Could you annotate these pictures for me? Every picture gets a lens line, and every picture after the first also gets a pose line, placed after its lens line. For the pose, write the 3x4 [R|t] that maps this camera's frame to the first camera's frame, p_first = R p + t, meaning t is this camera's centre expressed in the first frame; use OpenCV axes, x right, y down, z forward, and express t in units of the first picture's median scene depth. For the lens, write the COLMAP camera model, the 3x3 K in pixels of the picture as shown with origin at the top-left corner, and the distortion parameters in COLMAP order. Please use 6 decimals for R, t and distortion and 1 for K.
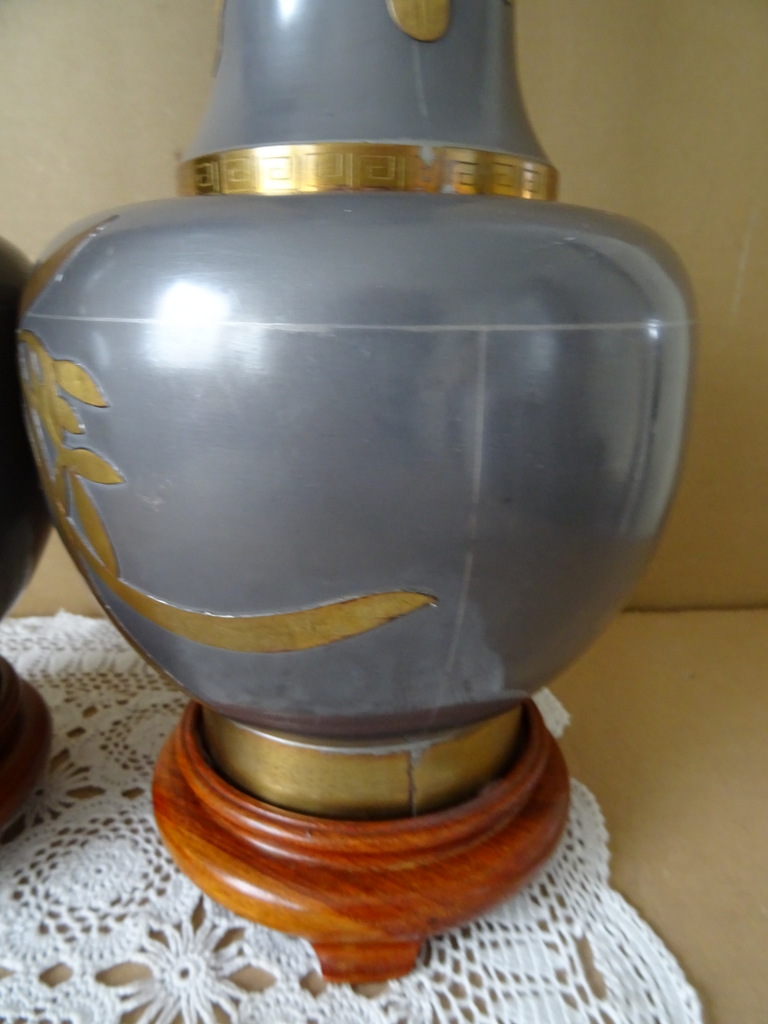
lens RADIAL K [[747.0, 0, 380.2], [0, 747.0, 515.9], [0, 0, 1]] dist [0.002322, -0.015882]
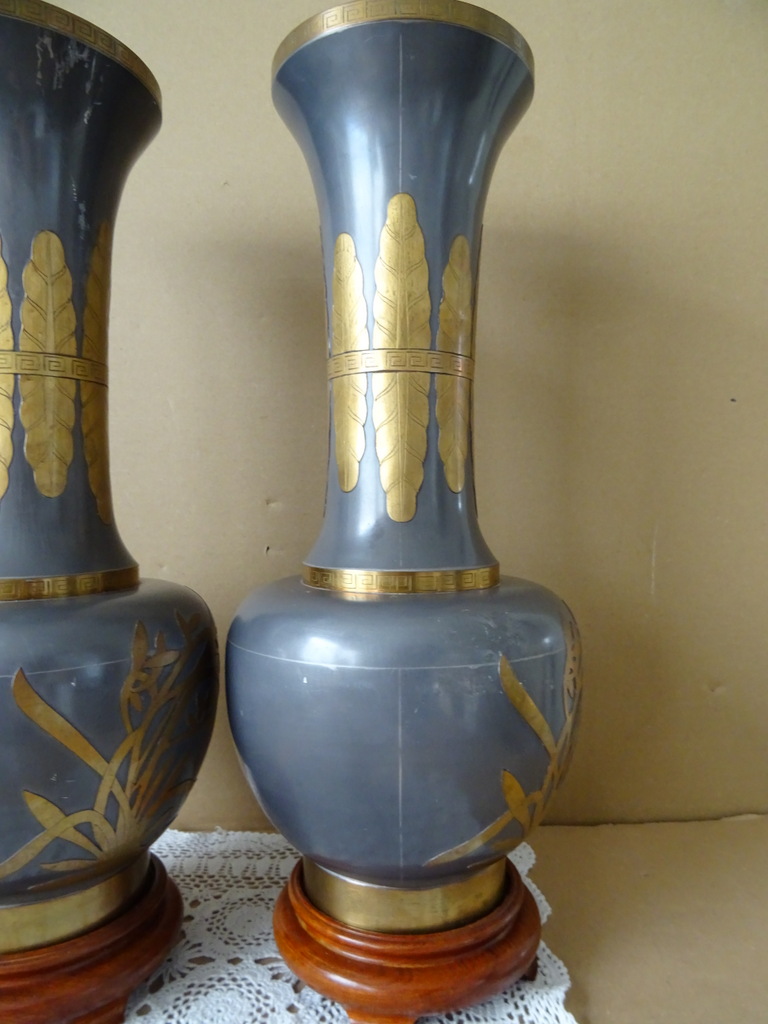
lens RADIAL K [[747.0, 0, 374.2], [0, 747.0, 511.1], [0, 0, 1]] dist [0.002322, -0.015882]
pose [[0.999345, -0.017489, -0.031679, -0.011074], [0.007854, 0.959411, -0.281902, -0.050538], [0.035324, 0.281469, 0.958920, -0.666185]]
